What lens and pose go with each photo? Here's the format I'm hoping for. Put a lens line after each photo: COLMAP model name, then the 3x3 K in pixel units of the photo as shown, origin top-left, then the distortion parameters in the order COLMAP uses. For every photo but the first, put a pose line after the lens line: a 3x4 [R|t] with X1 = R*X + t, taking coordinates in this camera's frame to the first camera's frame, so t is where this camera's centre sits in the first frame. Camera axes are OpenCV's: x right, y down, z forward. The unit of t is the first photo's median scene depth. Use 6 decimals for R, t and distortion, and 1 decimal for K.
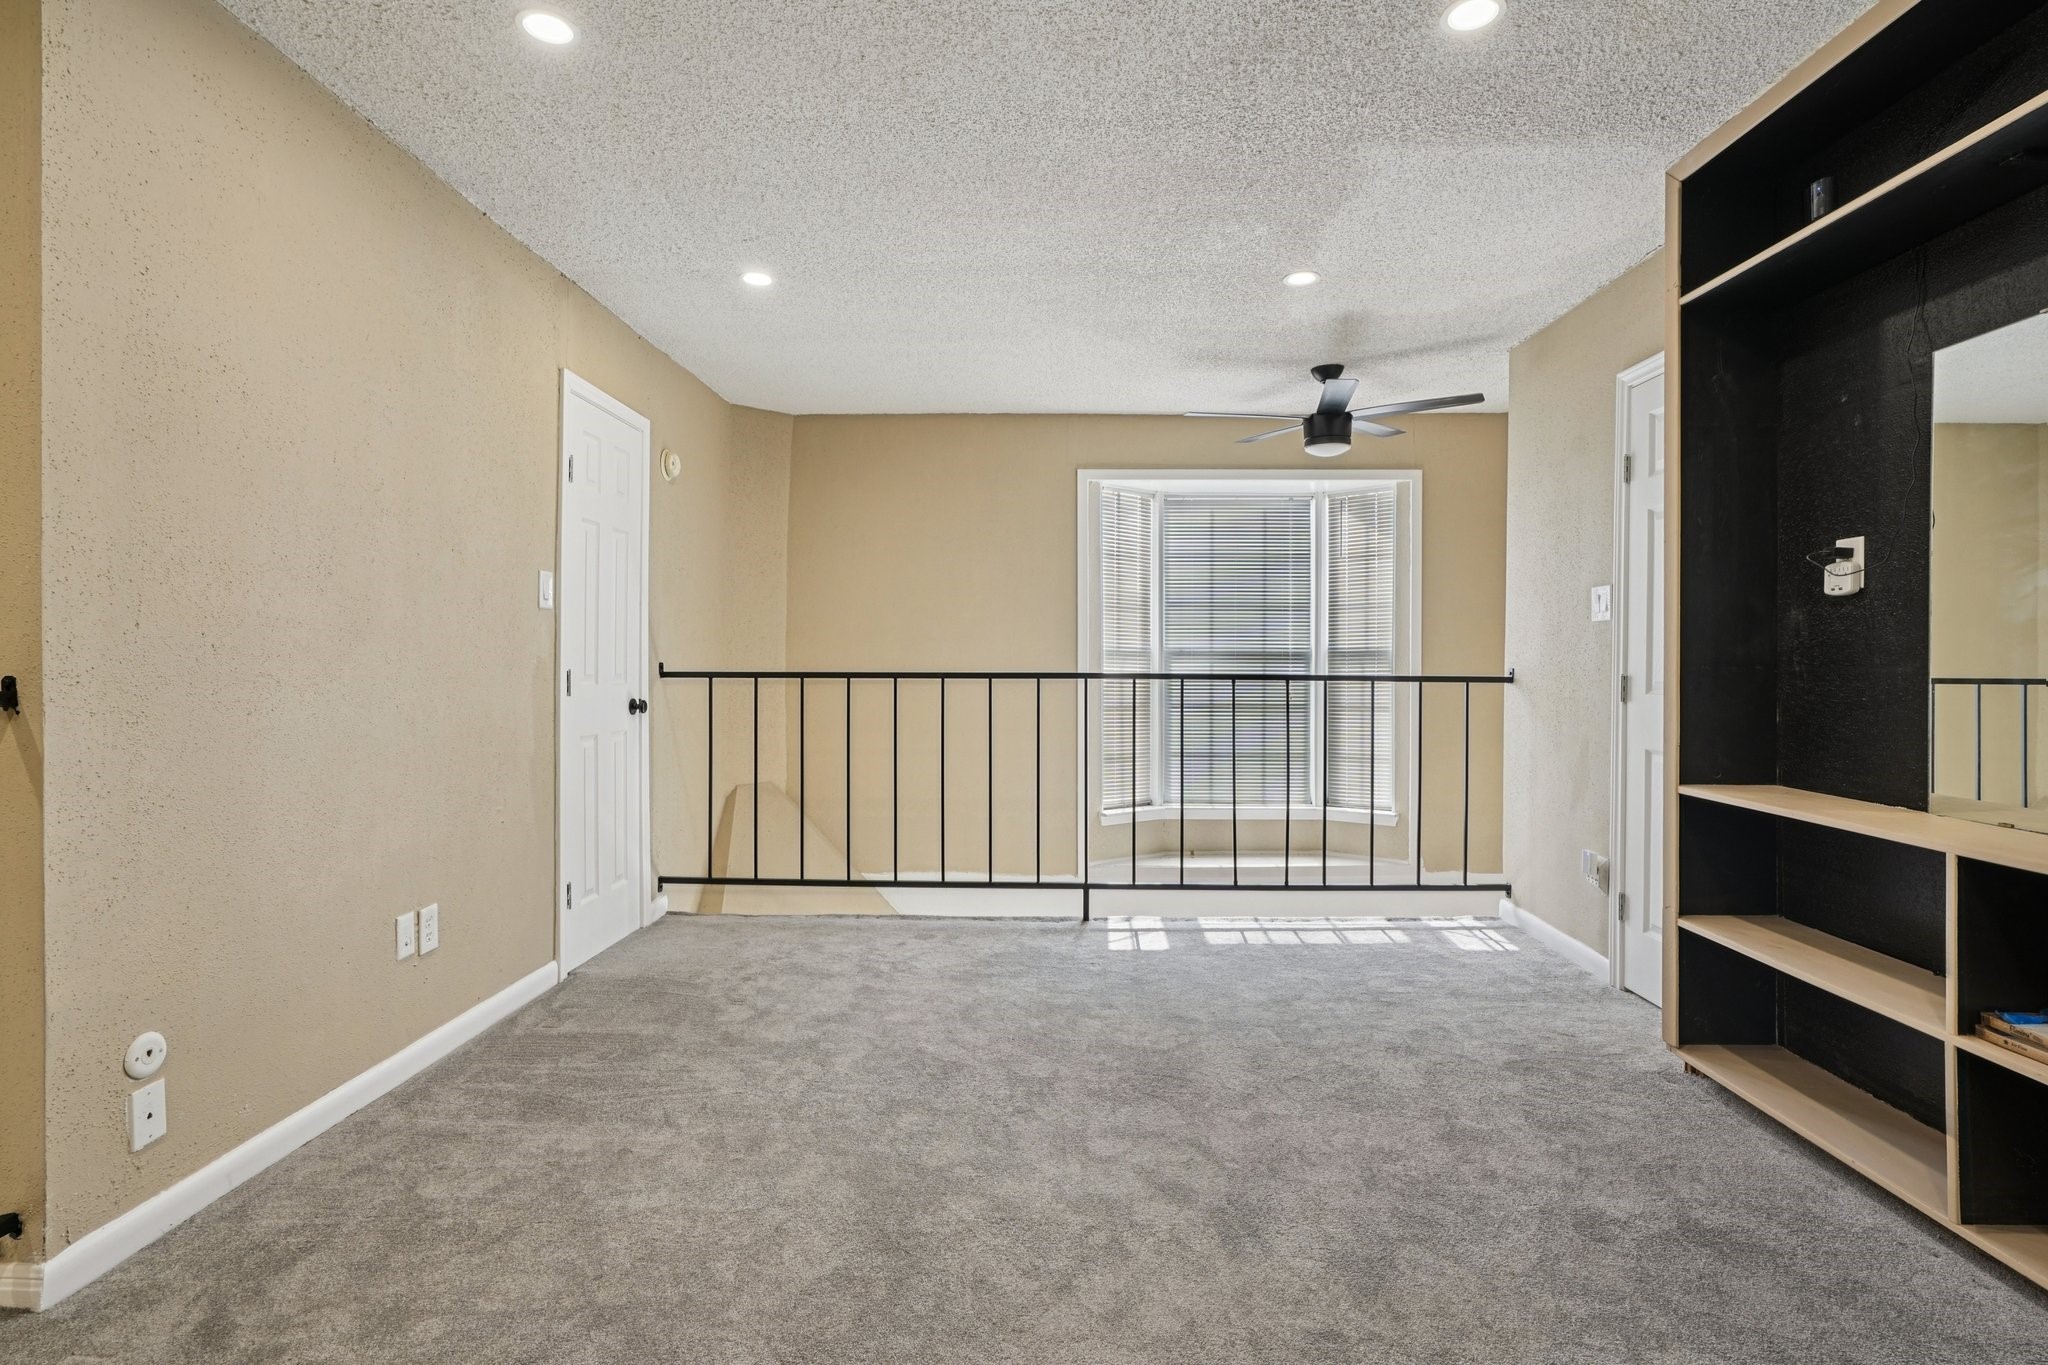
lens RADIAL K [[987.0, 0, 1035.8], [0, 987.0, 671.9], [0, 0, 1]] dist [-0.028499, 0.001298]
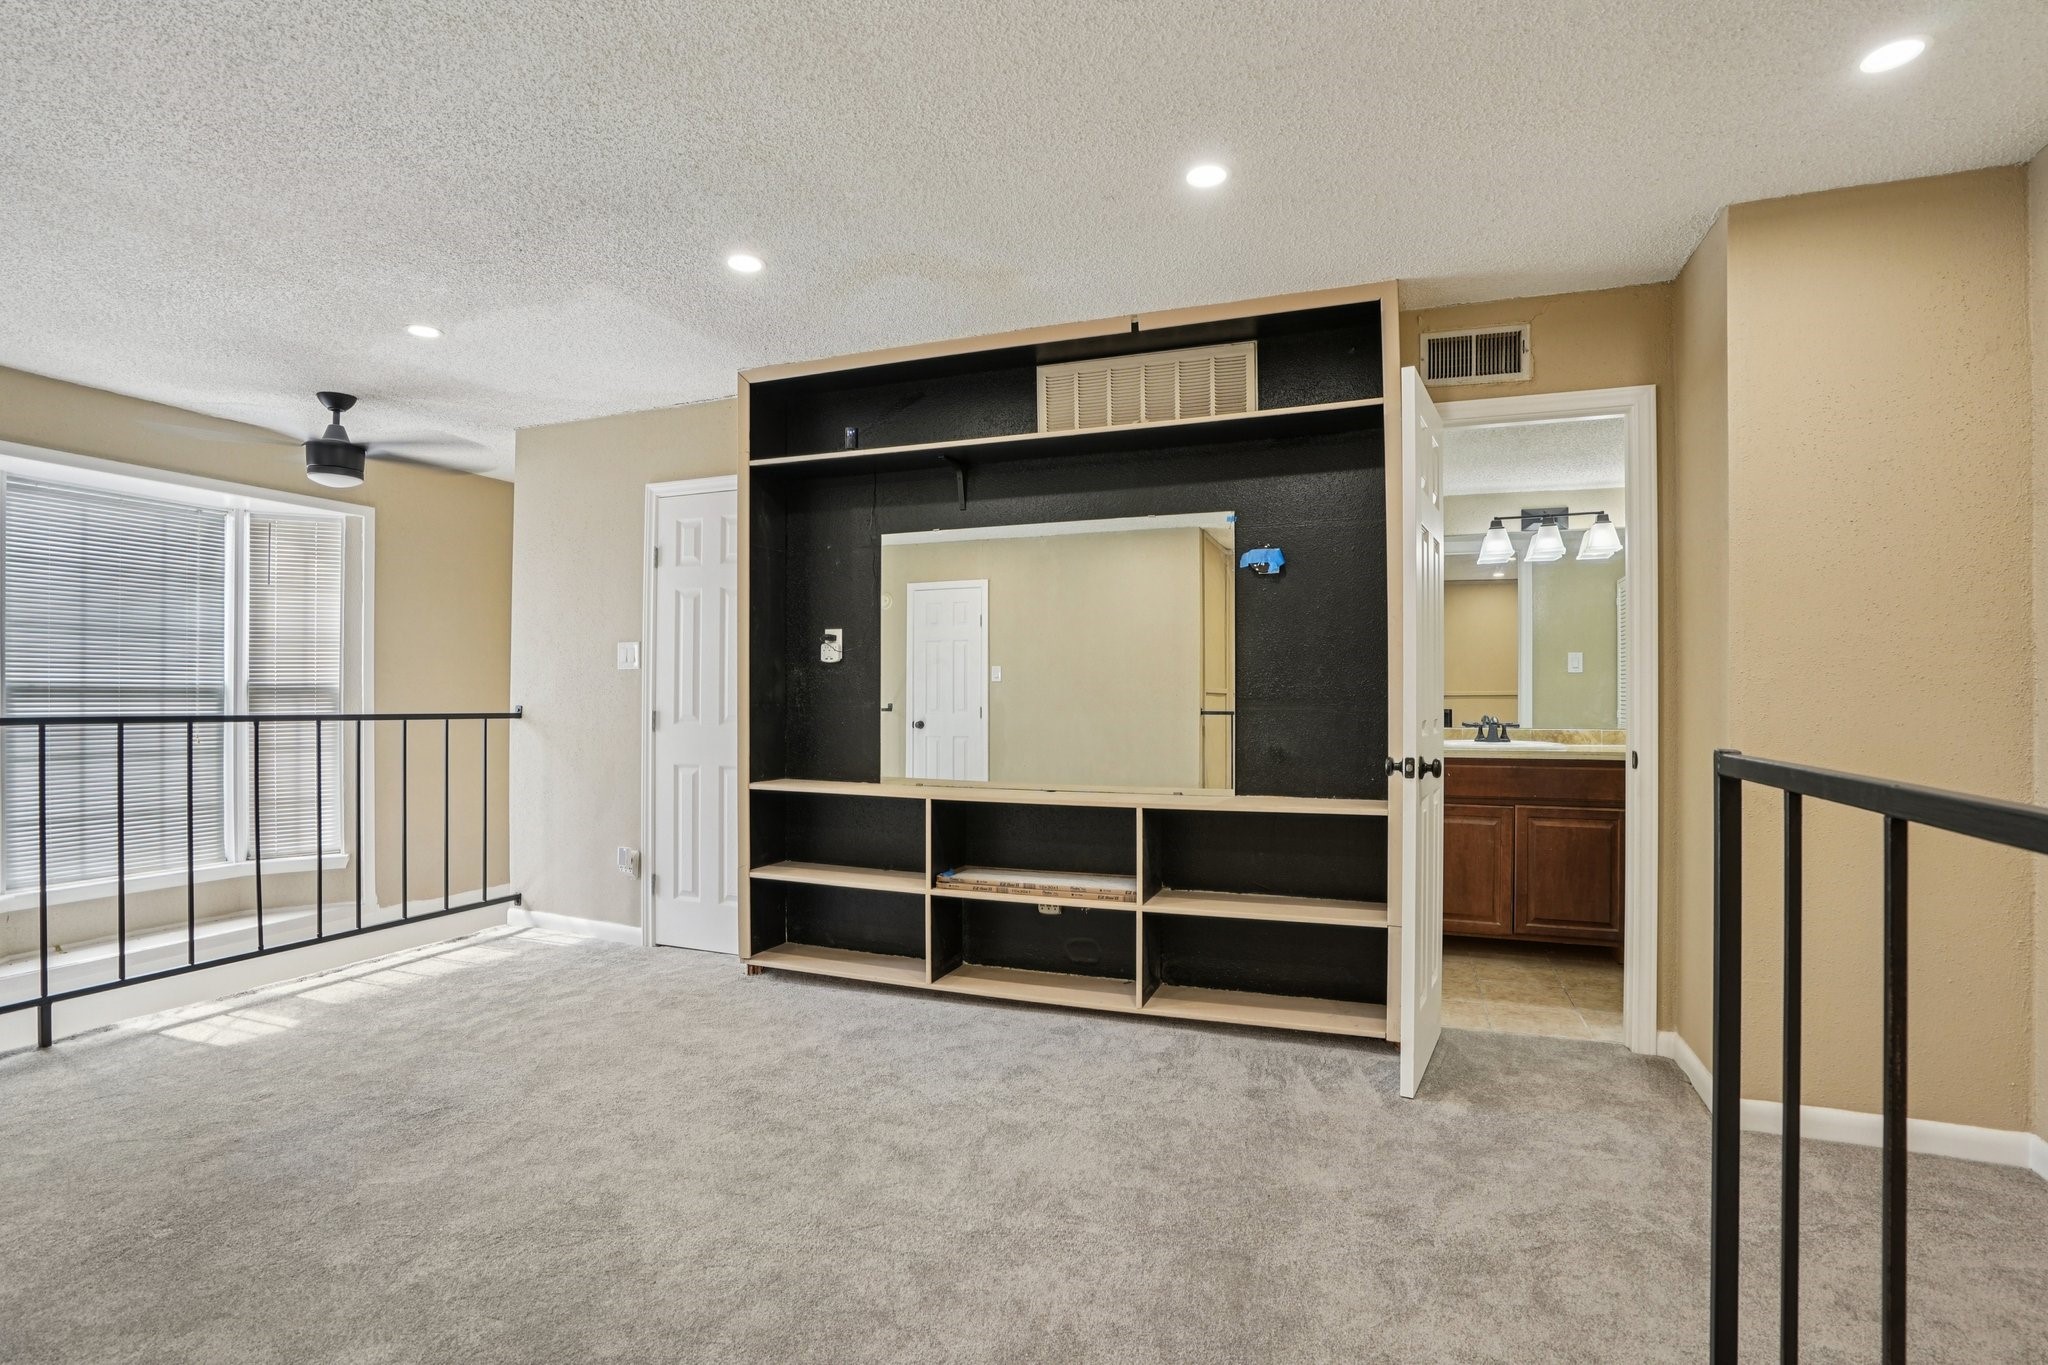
lens RADIAL K [[954.0, 0, 1037.6], [0, 954.0, 689.4], [0, 0, 1]] dist [-0.037039, 0.000986]
pose [[0.337374, 0.010441, 0.941313, -0.439914], [0.007671, 0.999875, -0.013840, -0.003638], [-0.941340, 0.011890, 0.337251, 0.063781]]
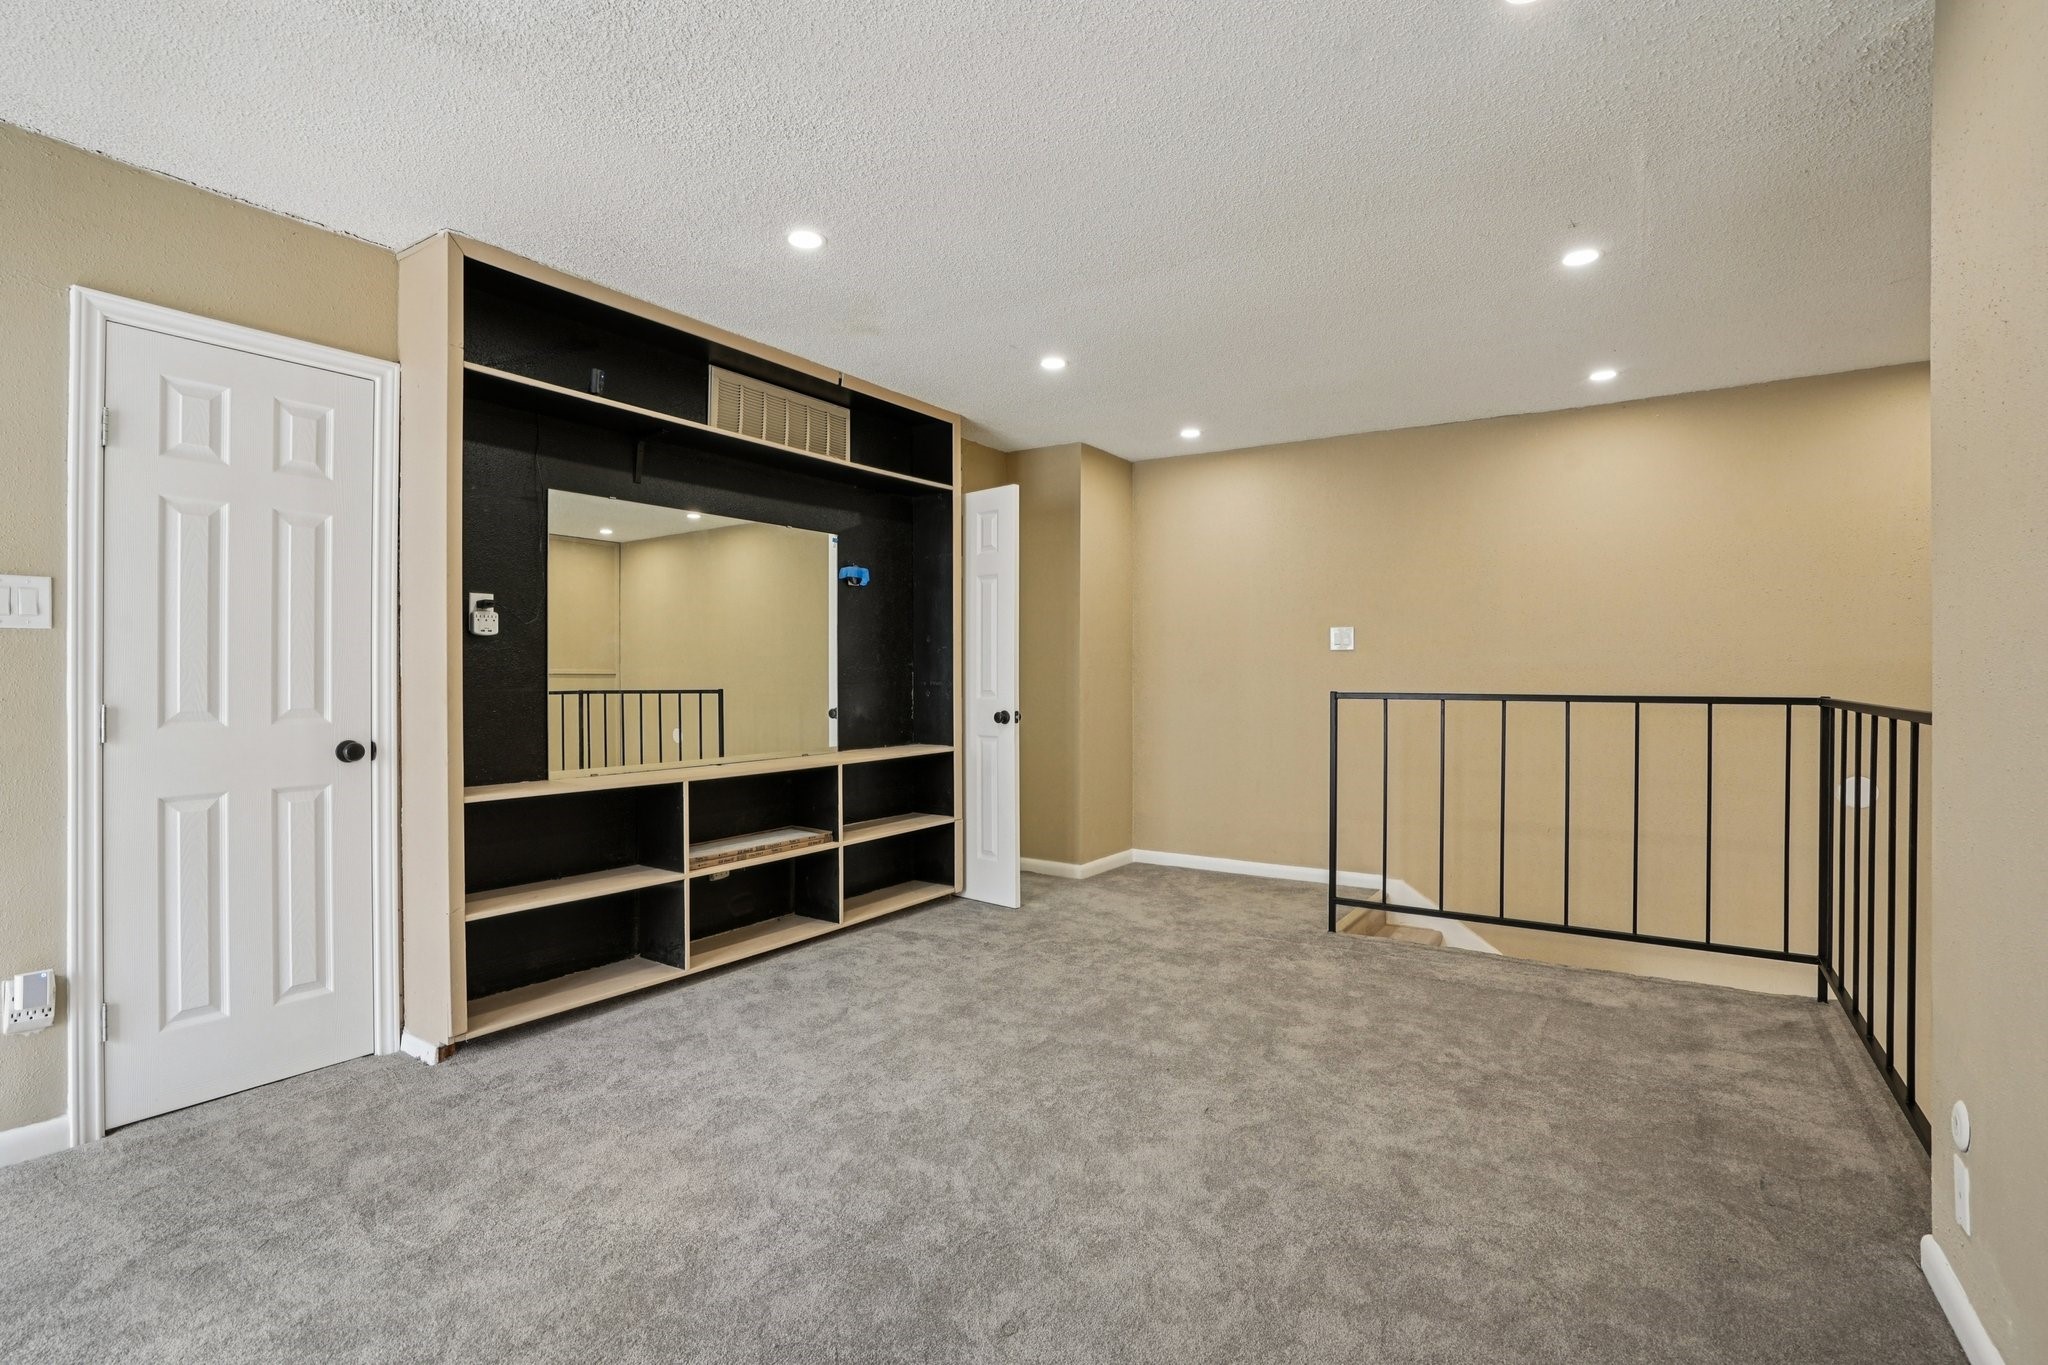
lens RADIAL K [[987.0, 0, 1035.8], [0, 987.0, 671.9], [0, 0, 1]] dist [-0.028499, 0.001298]
pose [[-0.848575, 0.006523, 0.529035, -0.375495], [0.010309, 0.999938, 0.004206, -0.018112], [-0.528975, 0.009023, -0.848589, 1.227973]]
